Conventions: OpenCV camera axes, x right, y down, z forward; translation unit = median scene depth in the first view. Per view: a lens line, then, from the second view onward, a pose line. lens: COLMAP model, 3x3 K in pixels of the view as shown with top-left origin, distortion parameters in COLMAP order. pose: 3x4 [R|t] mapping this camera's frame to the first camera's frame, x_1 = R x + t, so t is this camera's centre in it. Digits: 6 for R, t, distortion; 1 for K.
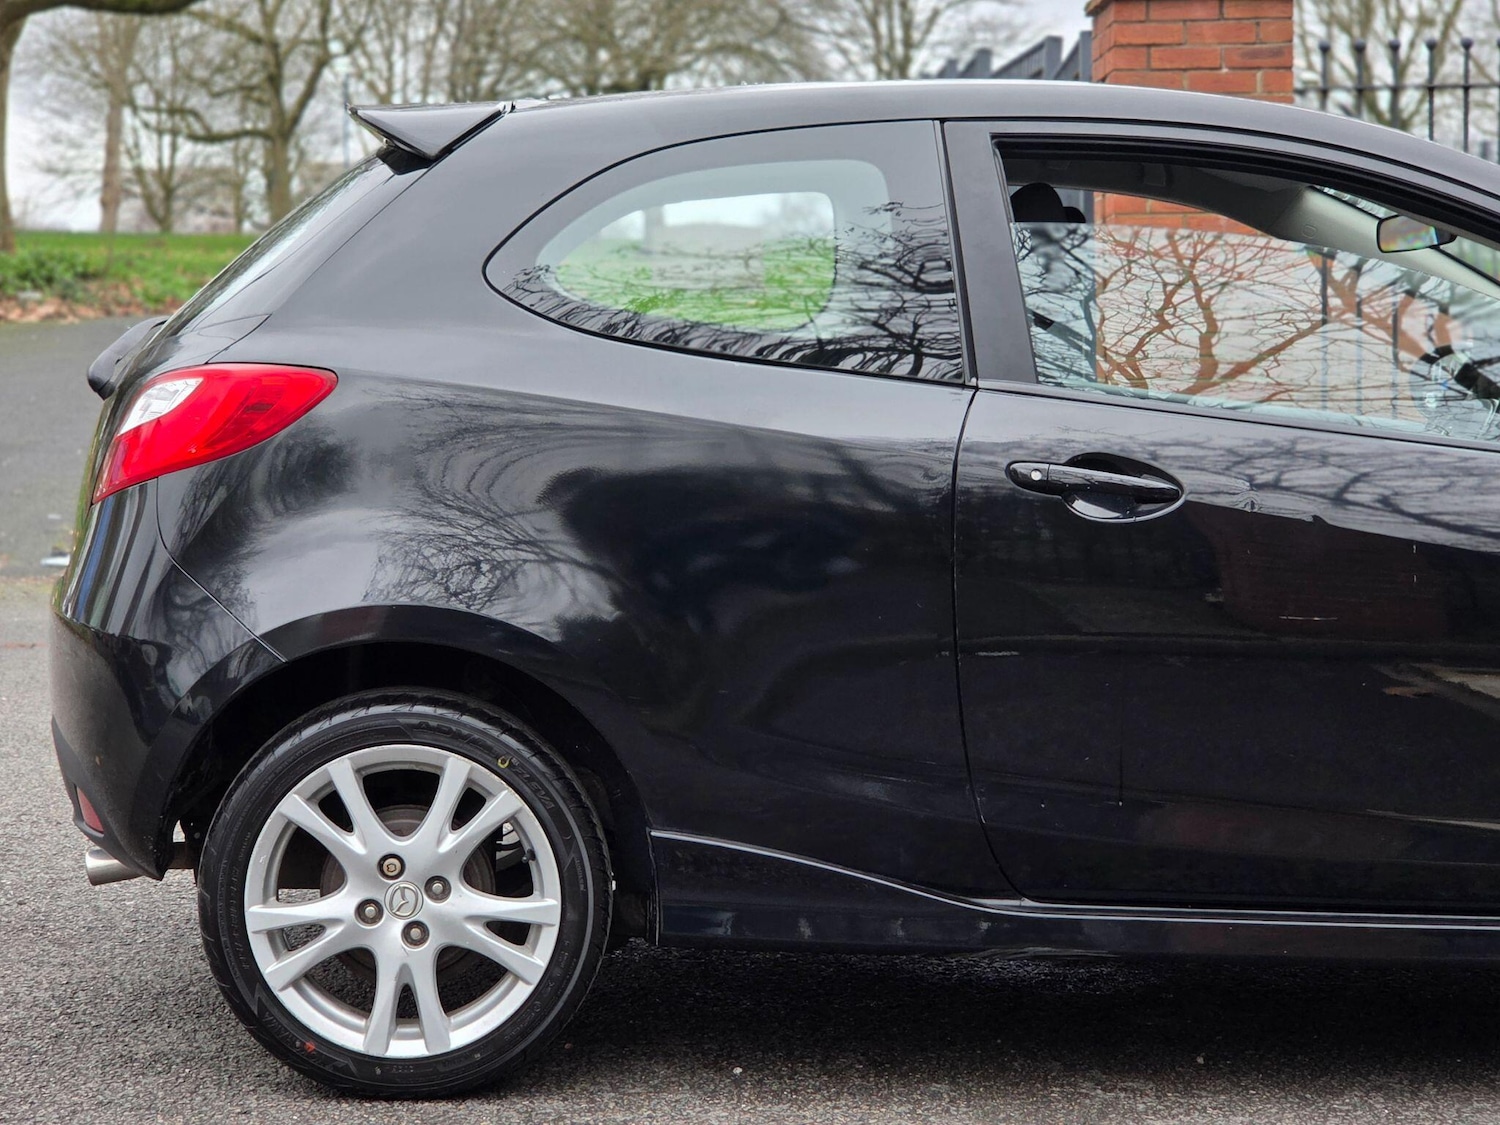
lens RADIAL K [[3030.8, 0, 750.0], [0, 3030.8, 562.5], [0, 0, 1]] dist [-0.245882, 3.611016]
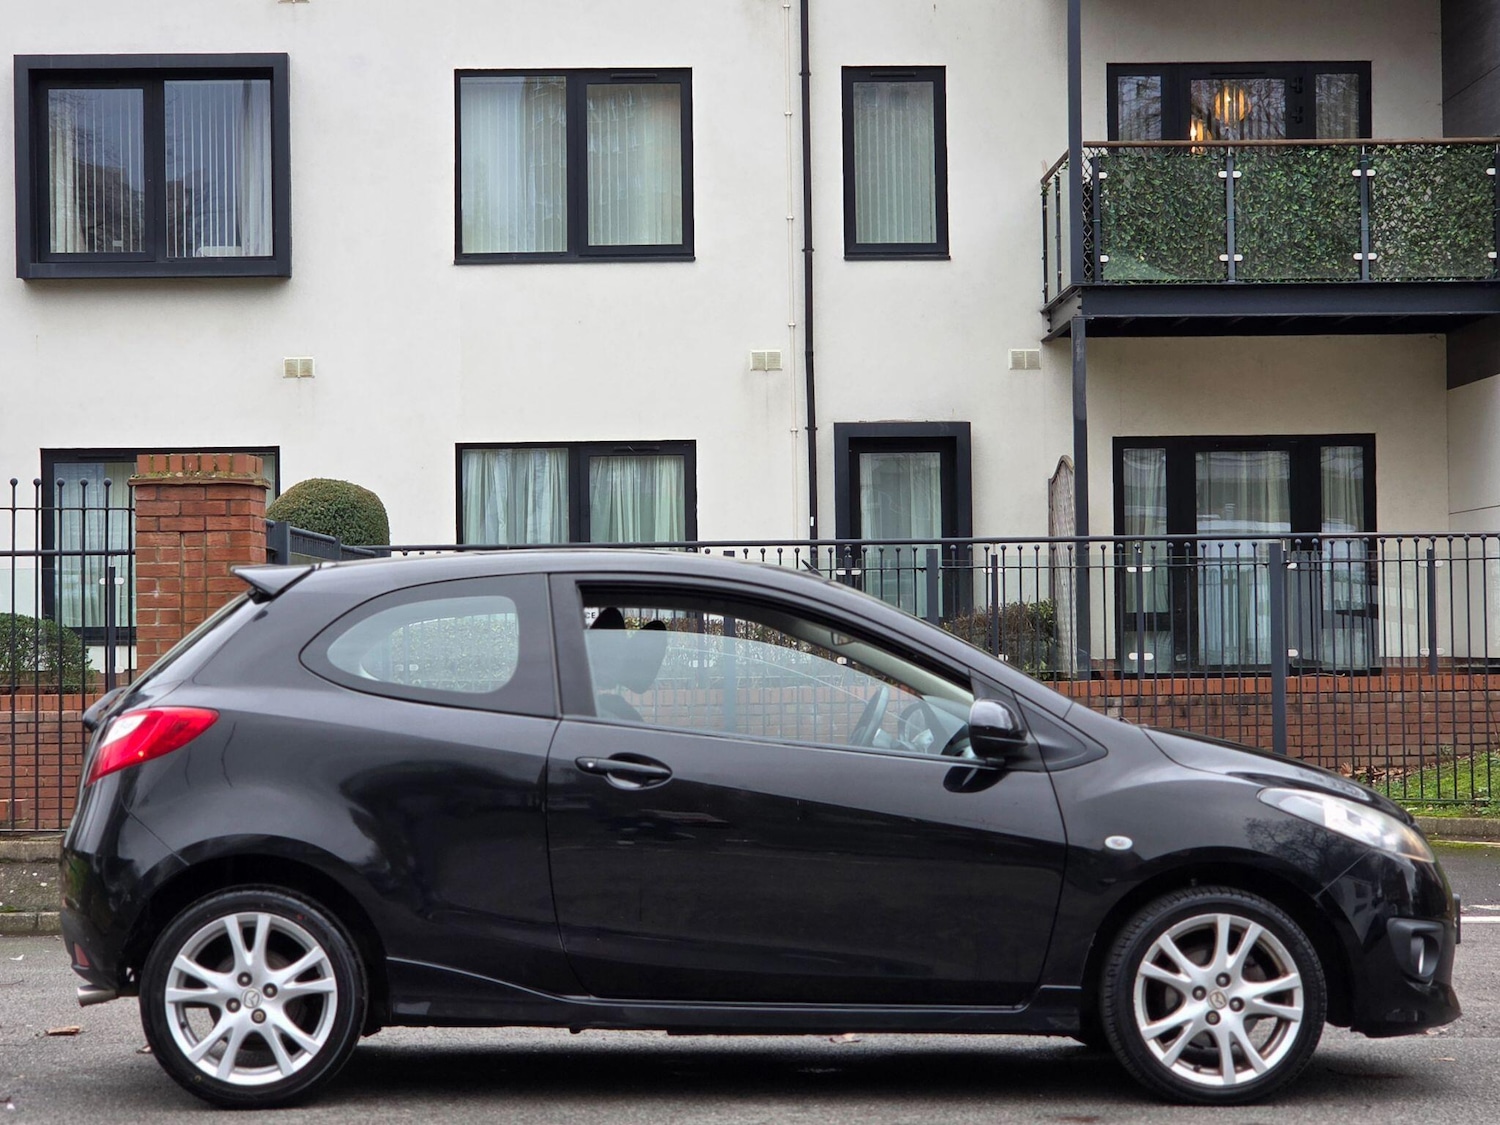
lens RADIAL K [[3030.8, 0, 750.0], [0, 3030.8, 562.5], [0, 0, 1]] dist [-0.245882, 3.611016]
pose [[0.999947, -0.010114, -0.002067, 0.127885], [0.009800, 0.992997, -0.117731, 0.044069], [0.003244, 0.117704, 0.993043, -0.562204]]
